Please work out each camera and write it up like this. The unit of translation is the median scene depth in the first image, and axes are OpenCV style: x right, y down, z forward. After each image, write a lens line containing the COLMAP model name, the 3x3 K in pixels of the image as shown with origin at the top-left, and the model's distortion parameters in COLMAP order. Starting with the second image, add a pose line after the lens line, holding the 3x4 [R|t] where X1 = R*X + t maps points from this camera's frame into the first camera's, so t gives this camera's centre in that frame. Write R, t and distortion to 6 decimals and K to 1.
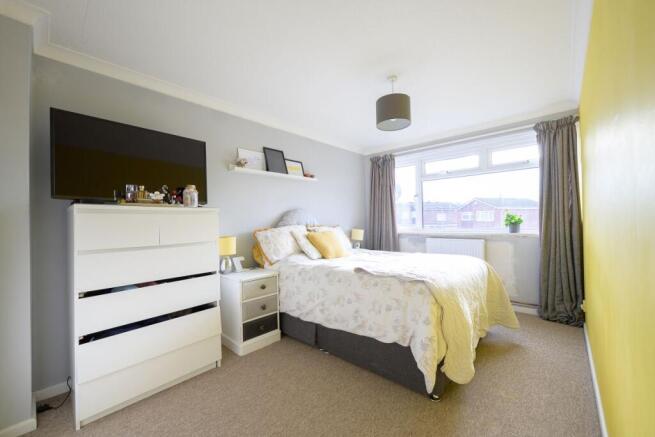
lens RADIAL K [[259.9, 0, 328.1], [0, 259.9, 222.2], [0, 0, 1]] dist [0.000022, -0.000139]
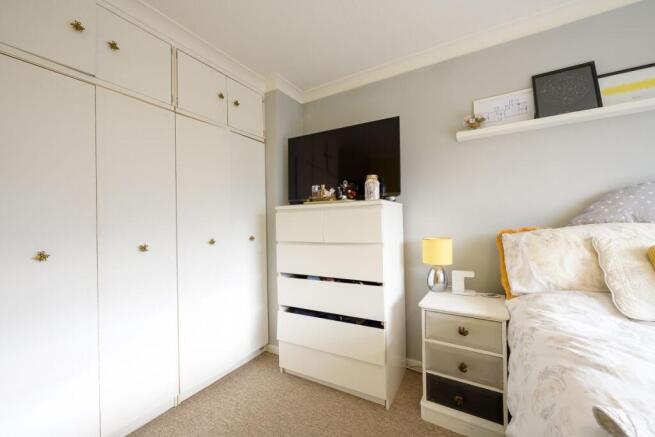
lens RADIAL K [[259.9, 0, 328.1], [0, 259.9, 222.2], [0, 0, 1]] dist [0.000022, -0.000139]
pose [[0.200937, 0.014305, -0.979500, 0.231732], [0.013031, 0.999766, 0.017275, -0.003777], [0.979517, -0.016235, 0.200704, 0.561967]]
